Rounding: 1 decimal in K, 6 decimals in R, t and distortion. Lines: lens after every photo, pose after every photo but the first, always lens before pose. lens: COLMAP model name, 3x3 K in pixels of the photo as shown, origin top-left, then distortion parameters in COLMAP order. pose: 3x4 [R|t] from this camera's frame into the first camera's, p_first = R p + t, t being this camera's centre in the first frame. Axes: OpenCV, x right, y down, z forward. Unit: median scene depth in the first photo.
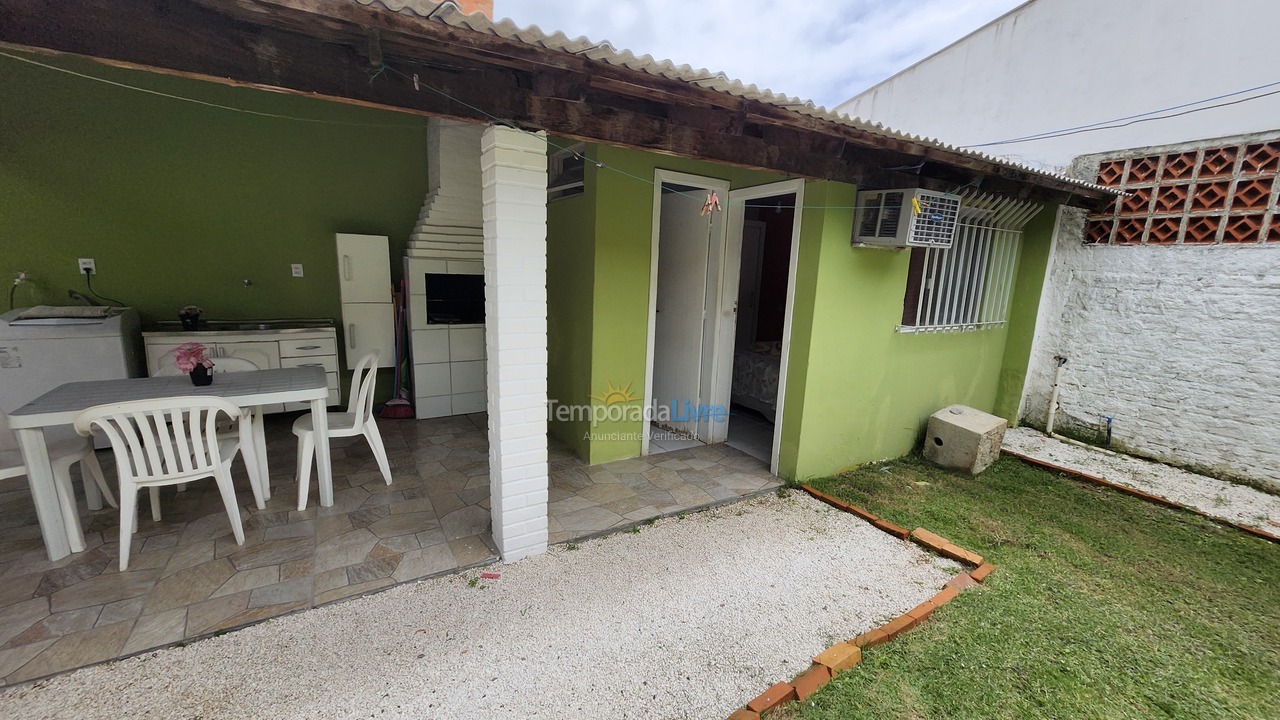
lens RADIAL K [[494.3, 0, 640.0], [0, 494.3, 360.0], [0, 0, 1]] dist [-0.001678, -0.000037]
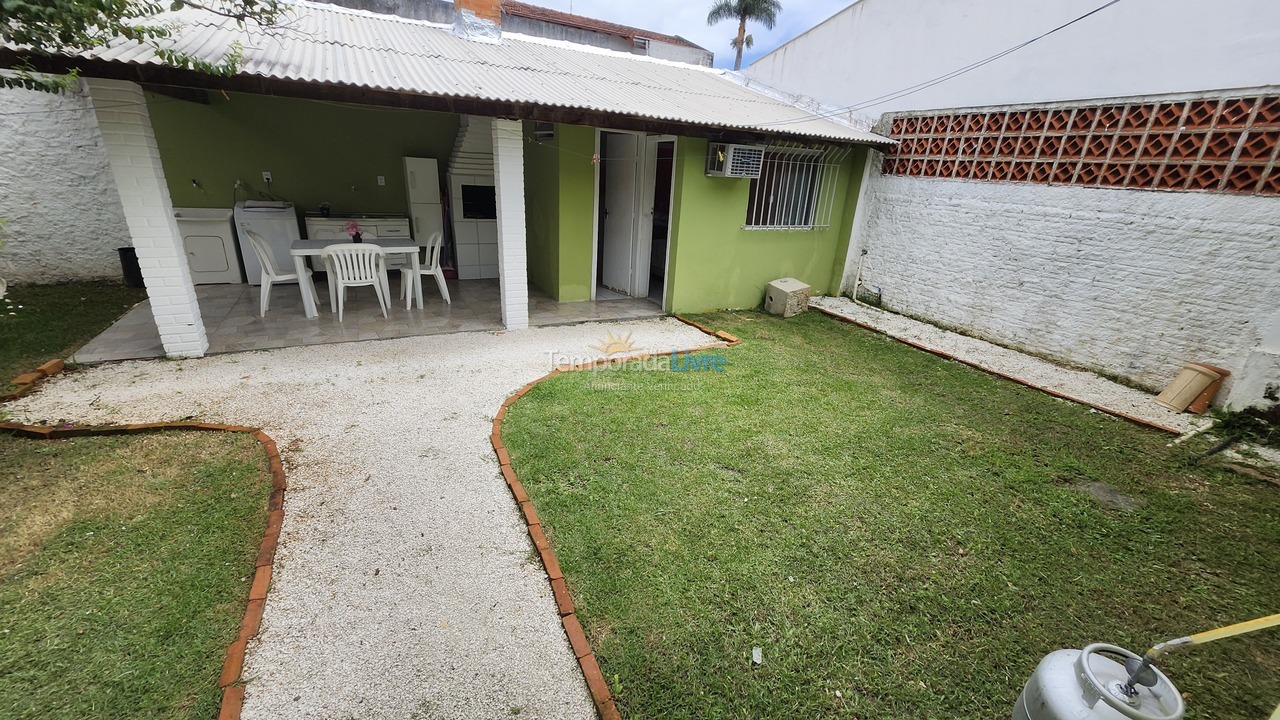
lens RADIAL K [[496.6, 0, 640.8], [0, 496.6, 362.5], [0, 0, 1]] dist [0.002848, -0.002531]
pose [[0.998325, 0.037804, -0.043790, 0.276282], [-0.029433, 0.983572, 0.178102, 0.101276], [0.049804, -0.176515, 0.983037, -0.764497]]
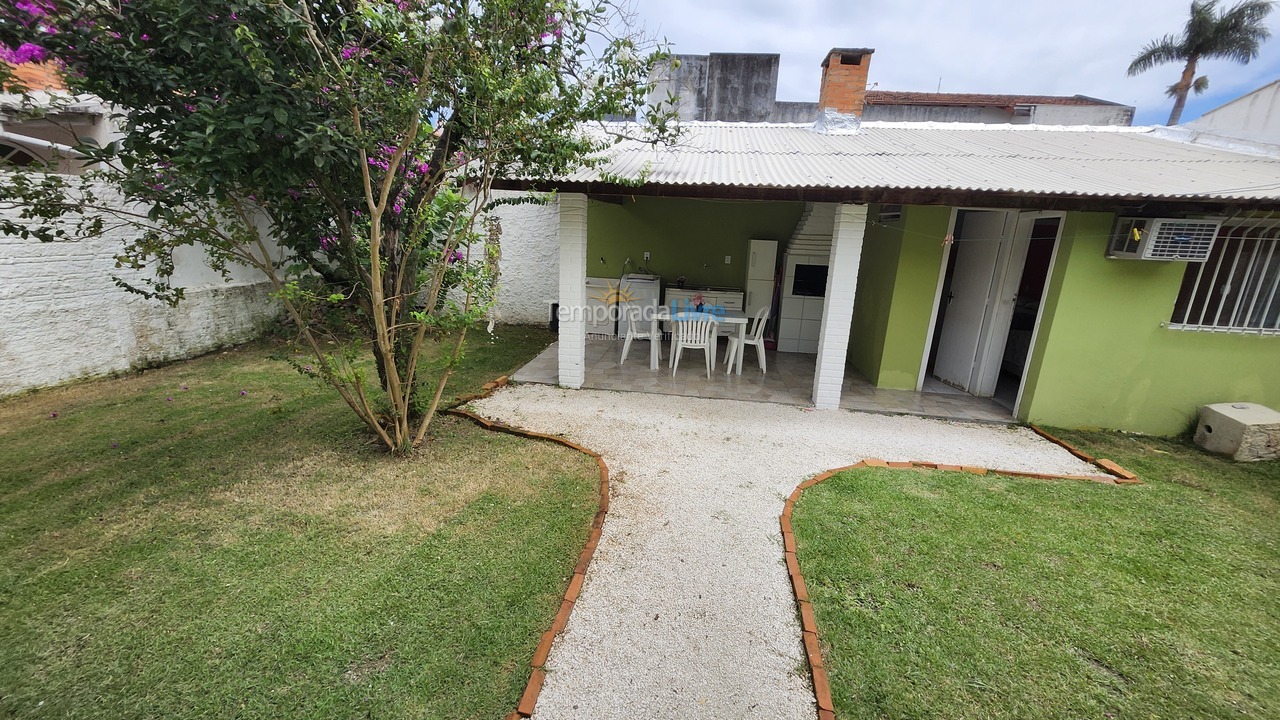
lens RADIAL K [[493.6, 0, 650.8], [0, 493.6, 364.7], [0, 0, 1]] dist [-0.003493, 0.001853]
pose [[0.789621, 0.155609, -0.593536, 0.265114], [-0.127238, 0.987808, 0.089703, 0.088421], [0.600258, 0.004689, 0.799793, -0.752933]]
